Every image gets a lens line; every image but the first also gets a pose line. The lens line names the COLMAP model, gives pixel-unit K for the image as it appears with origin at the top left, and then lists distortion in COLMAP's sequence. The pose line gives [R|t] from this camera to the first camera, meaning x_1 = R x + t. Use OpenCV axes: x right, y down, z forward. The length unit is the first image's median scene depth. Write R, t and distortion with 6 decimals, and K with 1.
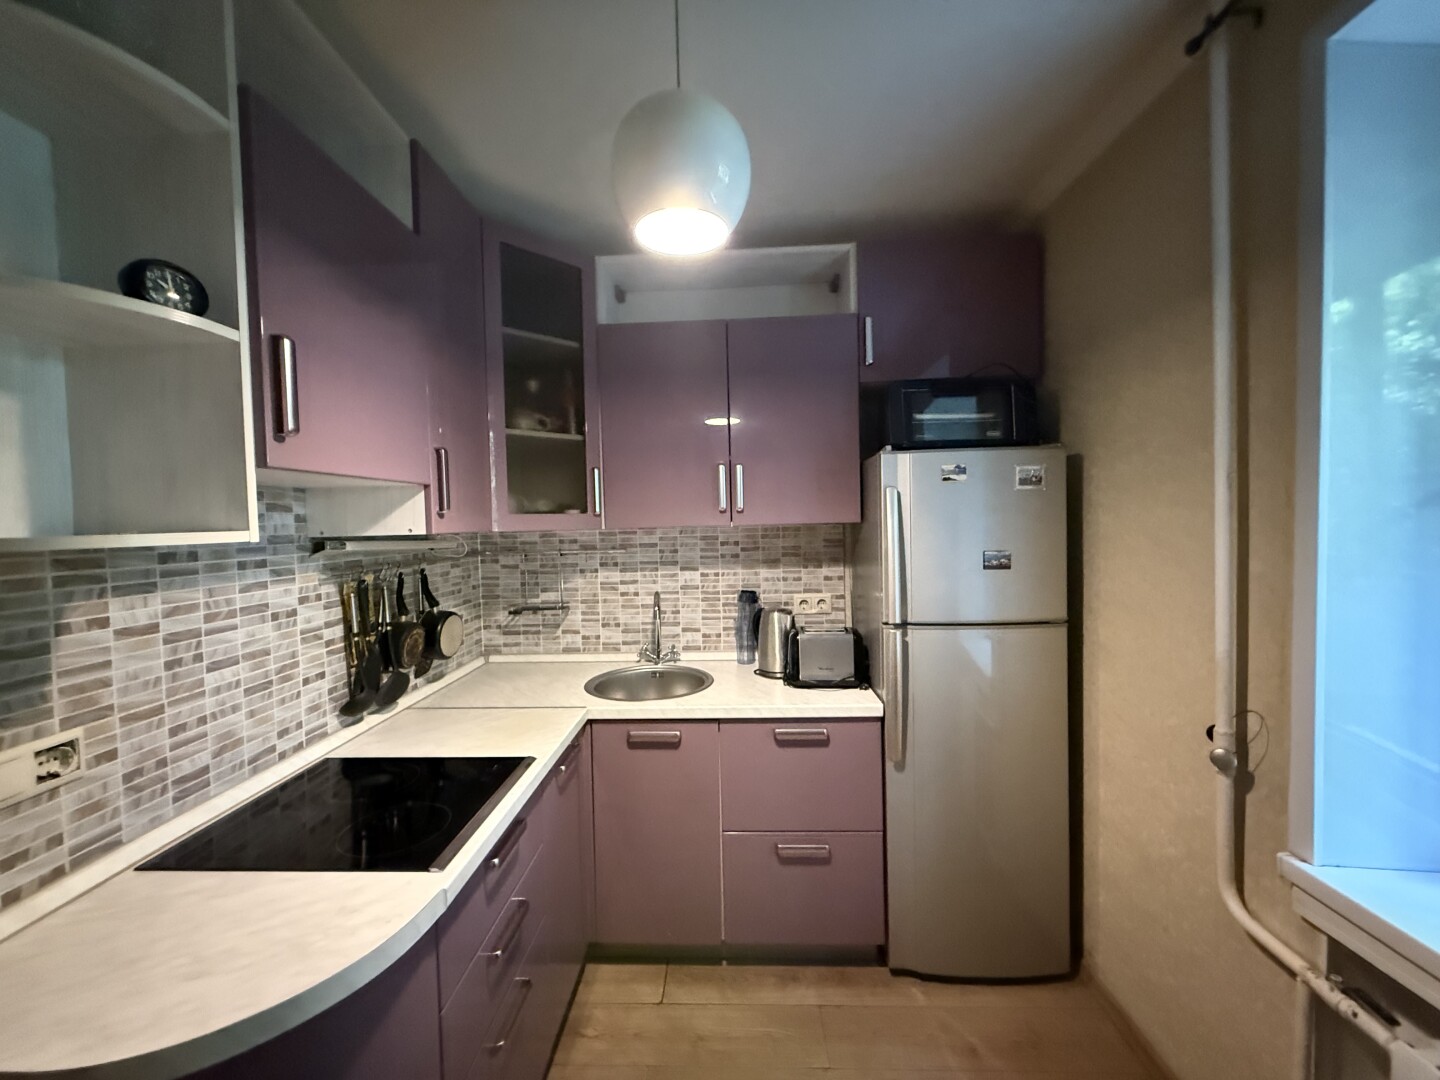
lens RADIAL K [[572.0, 0, 712.9], [0, 572.0, 539.8], [0, 0, 1]] dist [0.000718, 0.000392]
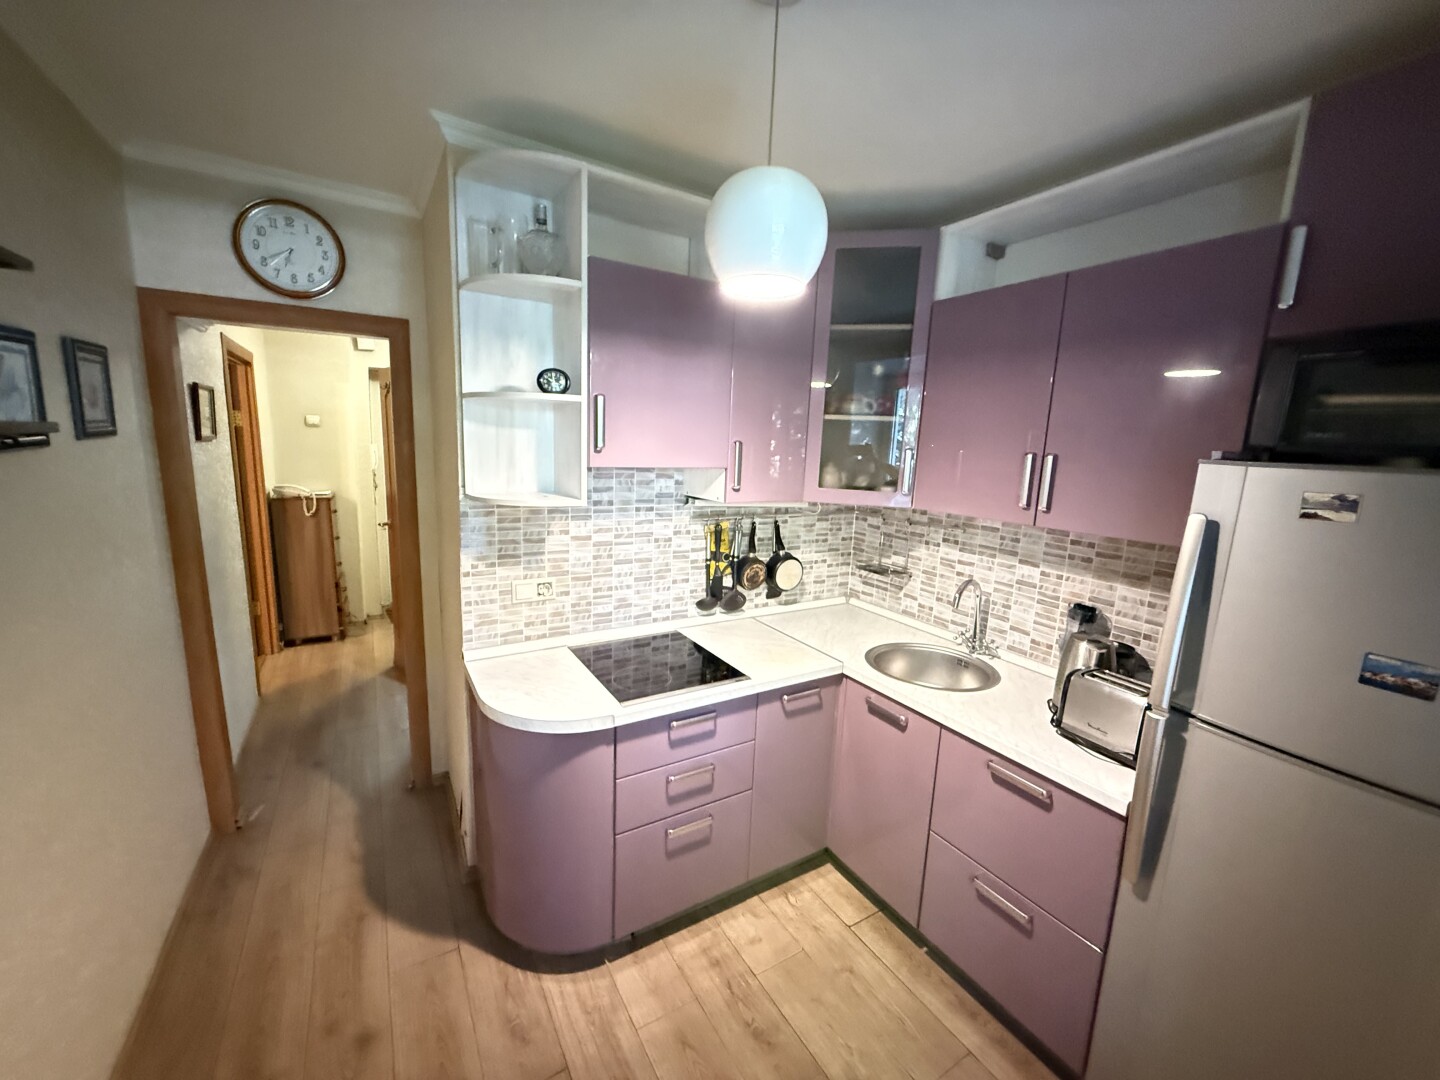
lens RADIAL K [[572.0, 0, 714.0], [0, 572.0, 539.9], [0, 0, 1]] dist [0.000718, 0.000392]
pose [[0.551761, 0.186175, -0.812957, 0.520618], [-0.080069, 0.982088, 0.170564, -0.125203], [0.830150, -0.029018, 0.556785, 0.143512]]
